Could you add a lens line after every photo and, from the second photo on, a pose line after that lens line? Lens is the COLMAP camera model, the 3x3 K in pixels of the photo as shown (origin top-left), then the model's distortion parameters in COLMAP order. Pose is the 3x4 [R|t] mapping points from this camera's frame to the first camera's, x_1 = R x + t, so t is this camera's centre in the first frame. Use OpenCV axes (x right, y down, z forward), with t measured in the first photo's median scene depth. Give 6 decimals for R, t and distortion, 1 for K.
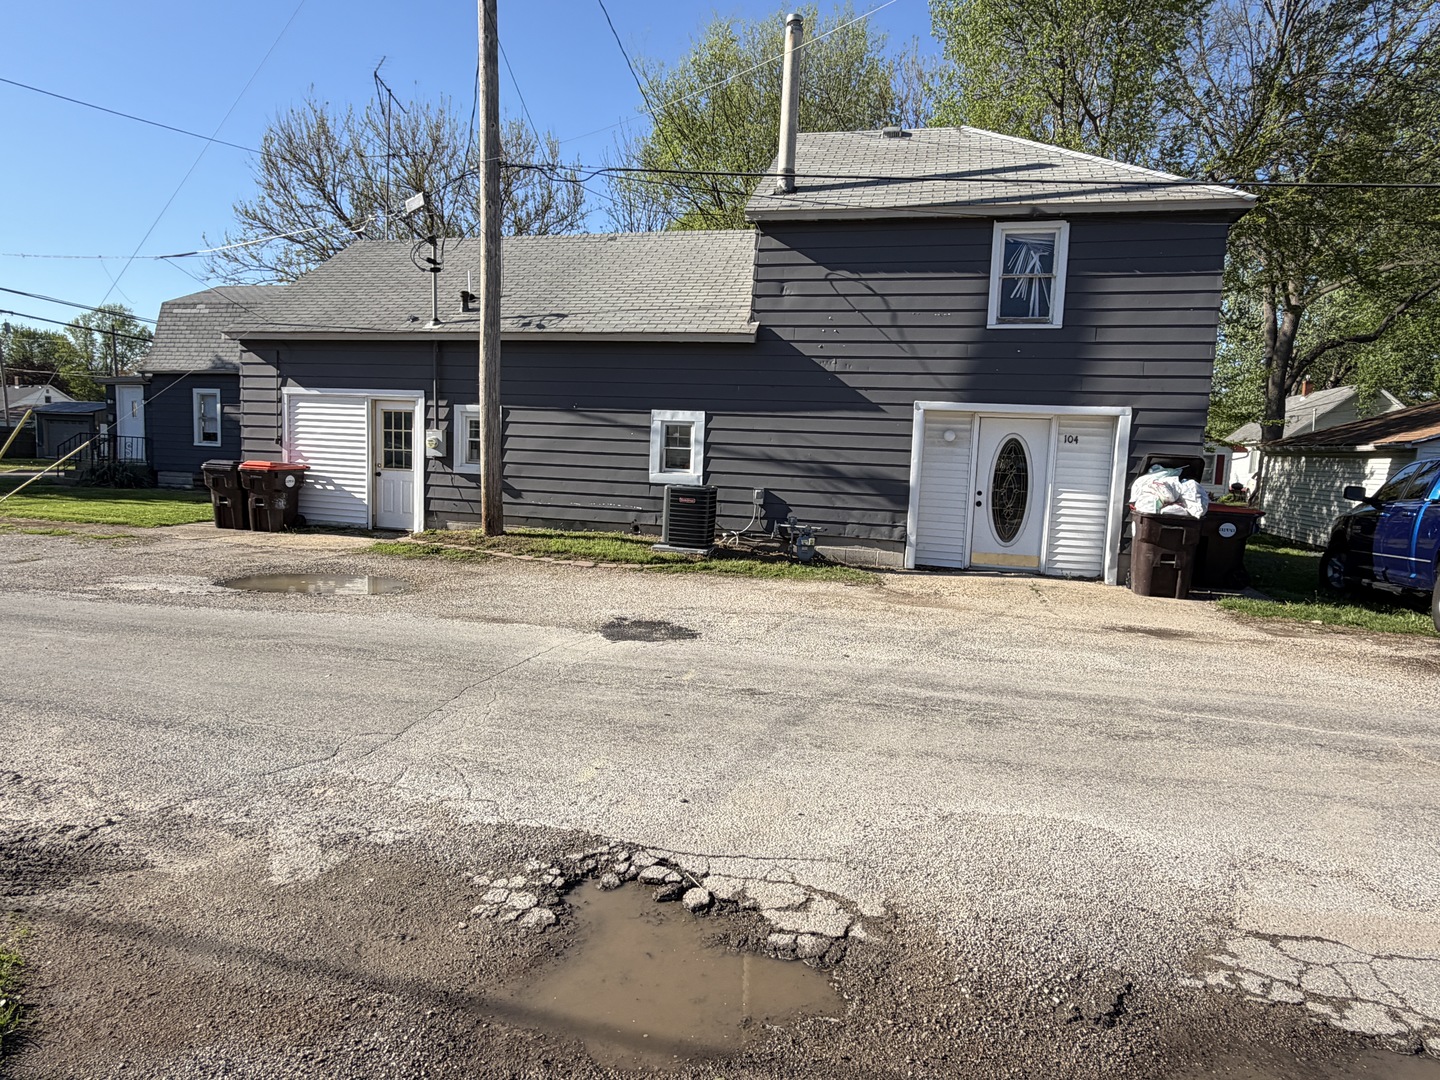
lens RADIAL K [[852.7, 0, 727.3], [0, 852.7, 544.3], [0, 0, 1]] dist [0.004748, 0.002685]
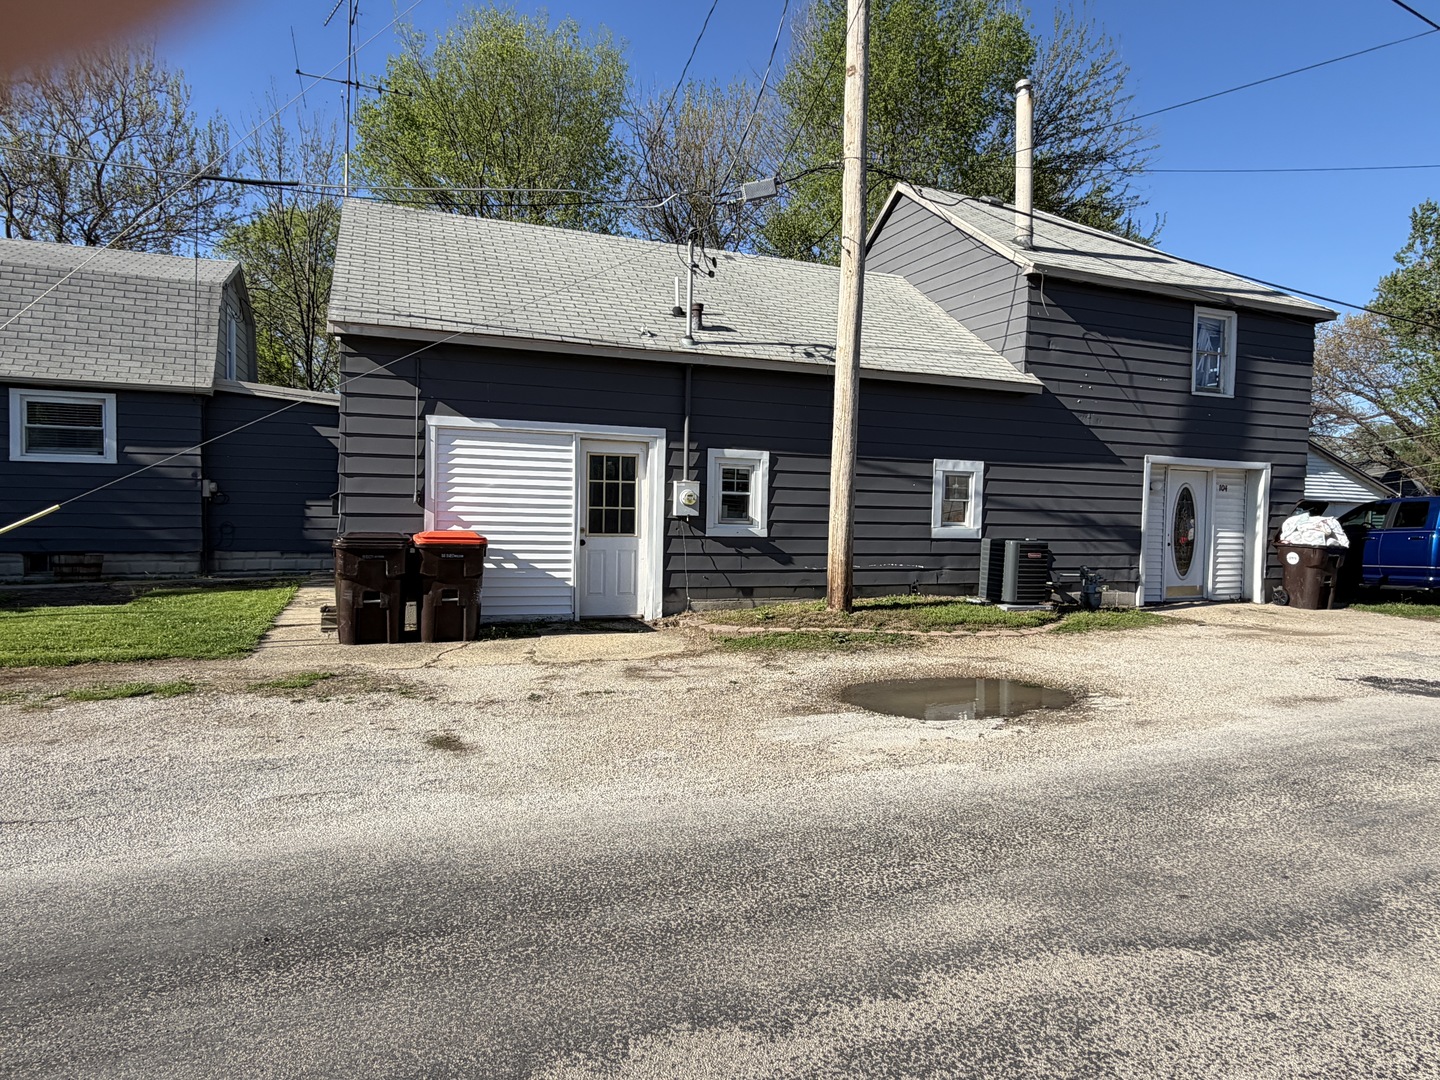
lens RADIAL K [[852.7, 0, 713.2], [0, 852.7, 538.8], [0, 0, 1]] dist [0.004748, 0.002685]
pose [[0.804075, -0.047254, 0.592647, -0.830978], [0.069613, 0.997463, -0.014917, -0.075151], [-0.590438, 0.053250, 0.805324, 0.407435]]
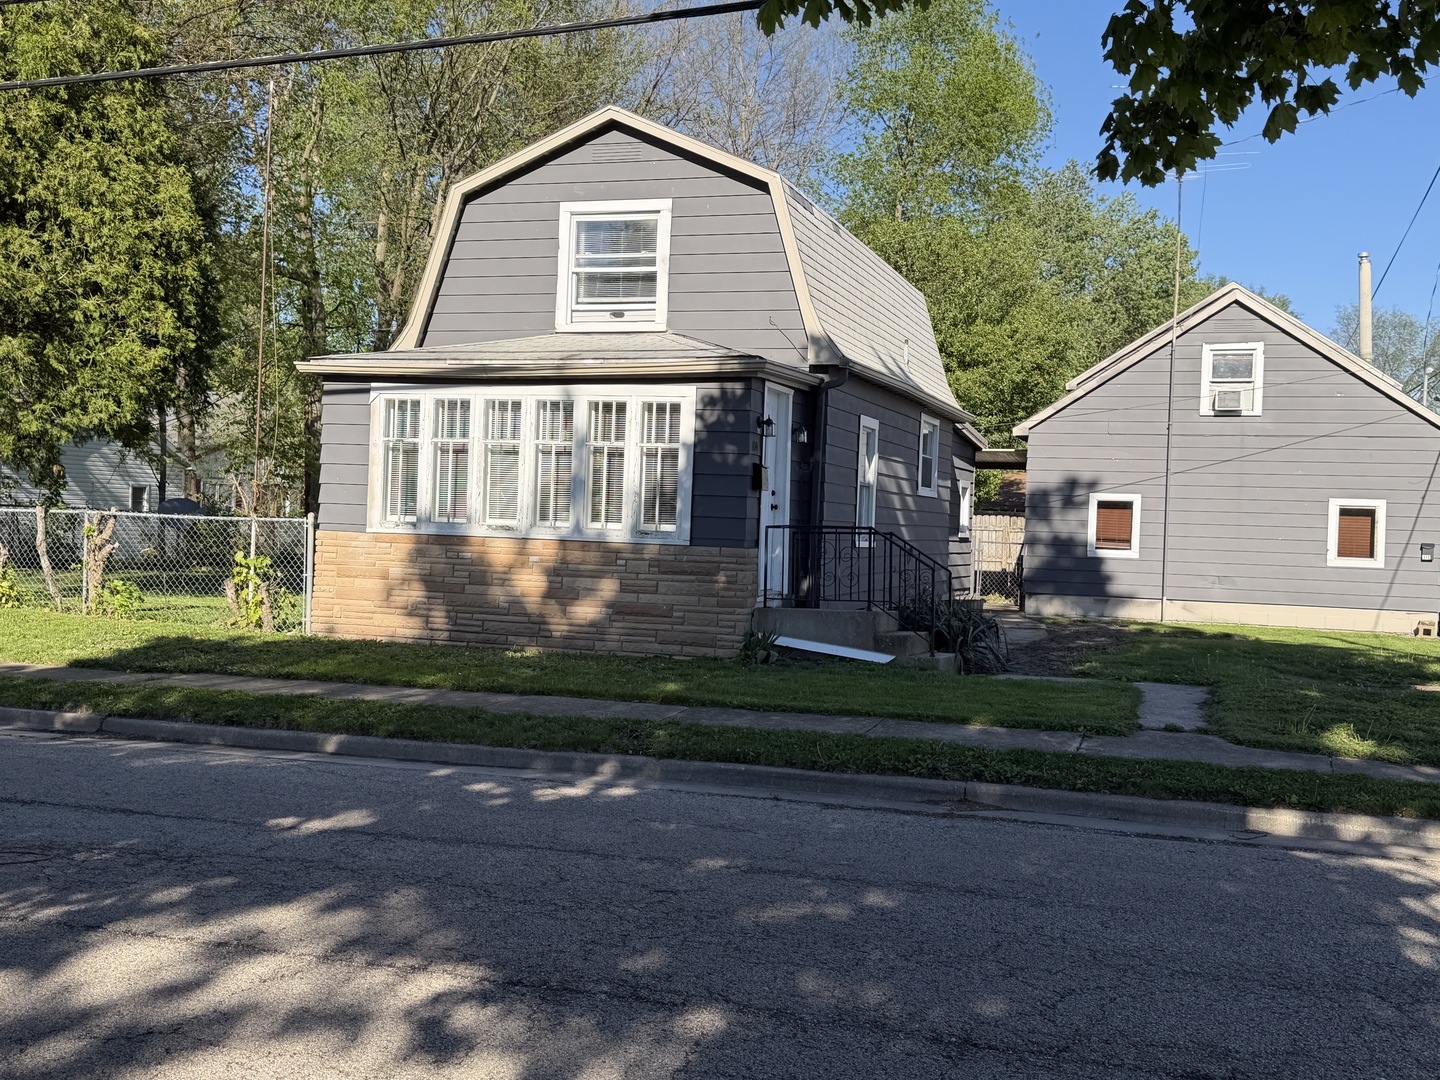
lens RADIAL K [[1547.8, 0, 722.8], [0, 1547.8, 536.9], [0, 0, 1]] dist [0.078334, 0.000000]
pose [[0.039560, -0.043842, 0.998255, -2.642285], [0.064073, 0.997092, 0.041252, -0.292716], [-0.997161, 0.062330, 0.042254, 1.967468]]
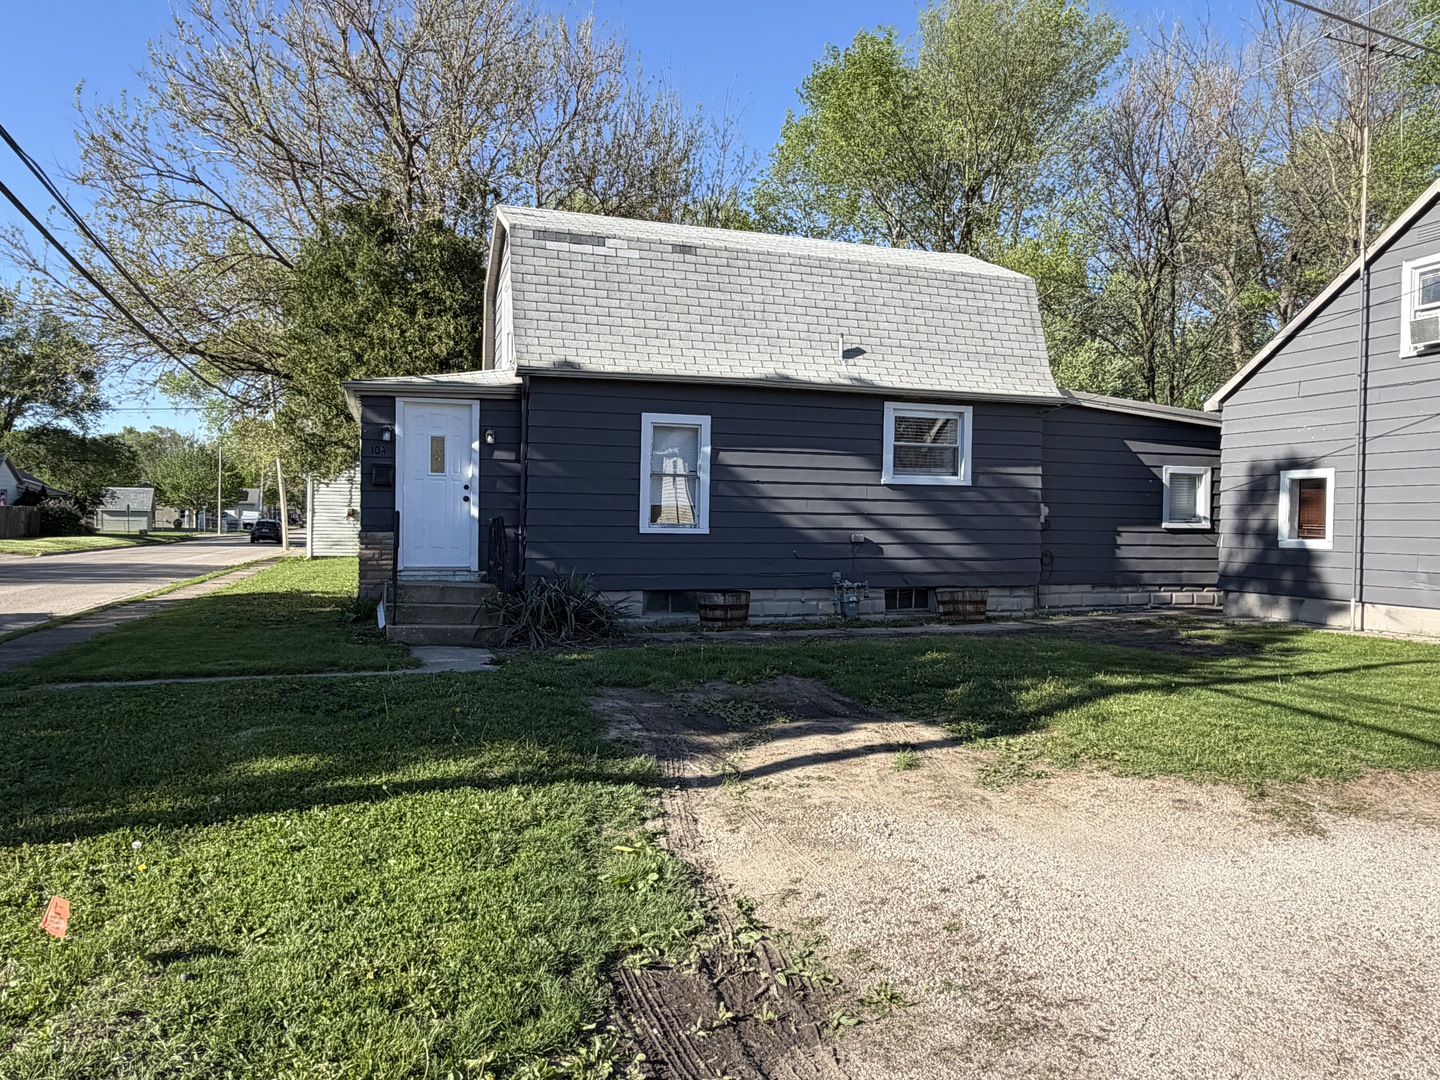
lens RADIAL K [[969.9, 0, 714.7], [0, 969.9, 533.5], [0, 0, 1]] dist [-0.008891, 0.000613]
pose [[0.834420, -0.034921, 0.550022, -1.663907], [0.072429, 0.996283, -0.046625, -0.160755], [-0.546349, 0.078742, 0.833848, 1.015291]]
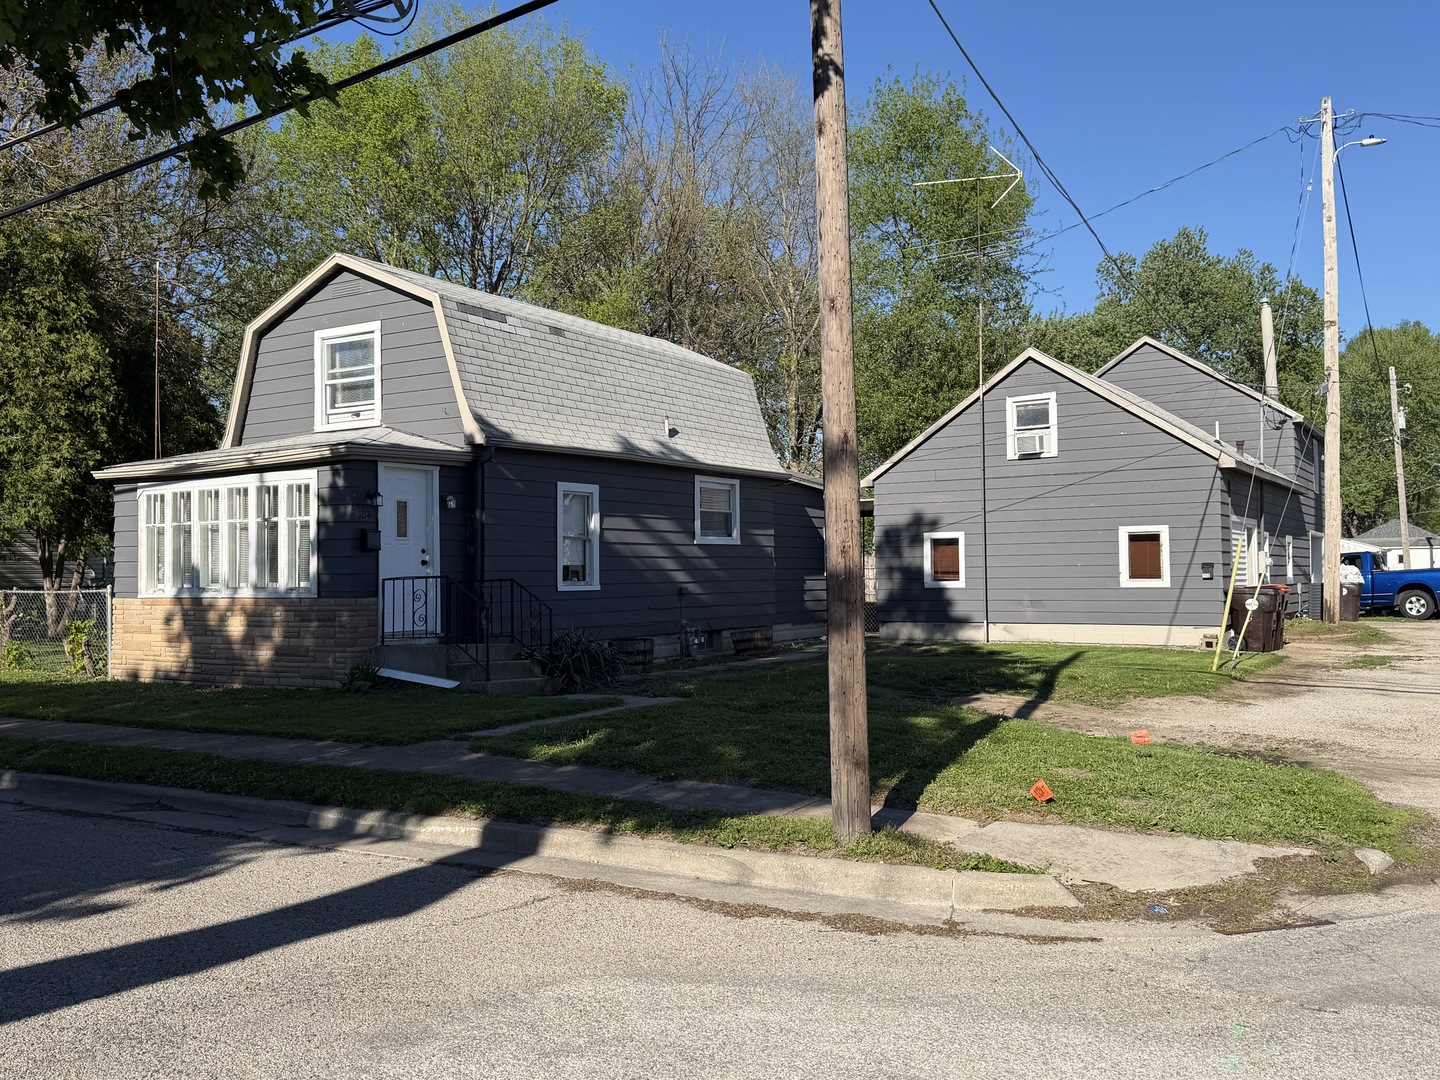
lens RADIAL K [[1244.0, 0, 712.7], [0, 1244.0, 539.0], [0, 0, 1]] dist [0.066423, -0.027142]
pose [[0.288449, -0.014620, 0.957384, -2.483639], [0.117280, 0.992894, -0.020173, -0.224164], [-0.950285, 0.118101, 0.288114, 1.318409]]
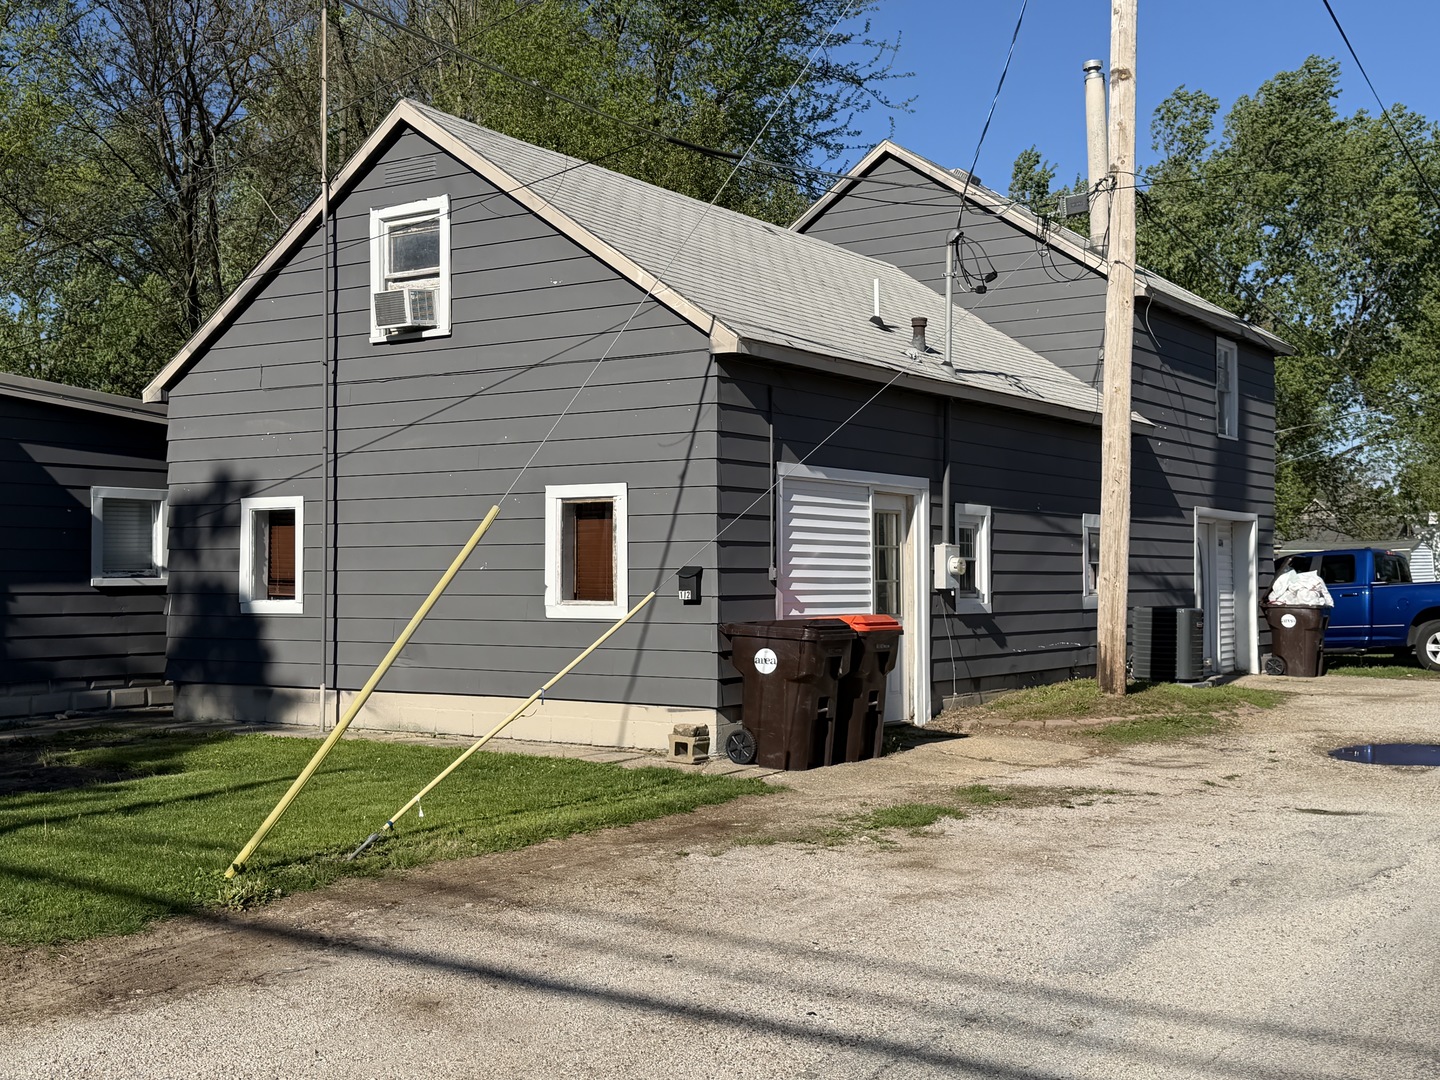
lens RADIAL K [[1652.5, 0, 713.5], [0, 1652.5, 541.7], [0, 0, 1]] dist [0.118617, 0.000000]
pose [[0.325138, -0.021215, 0.945429, -1.603163], [0.107345, 0.994114, -0.014609, -0.146839], [-0.939554, 0.106237, 0.325502, 0.833651]]
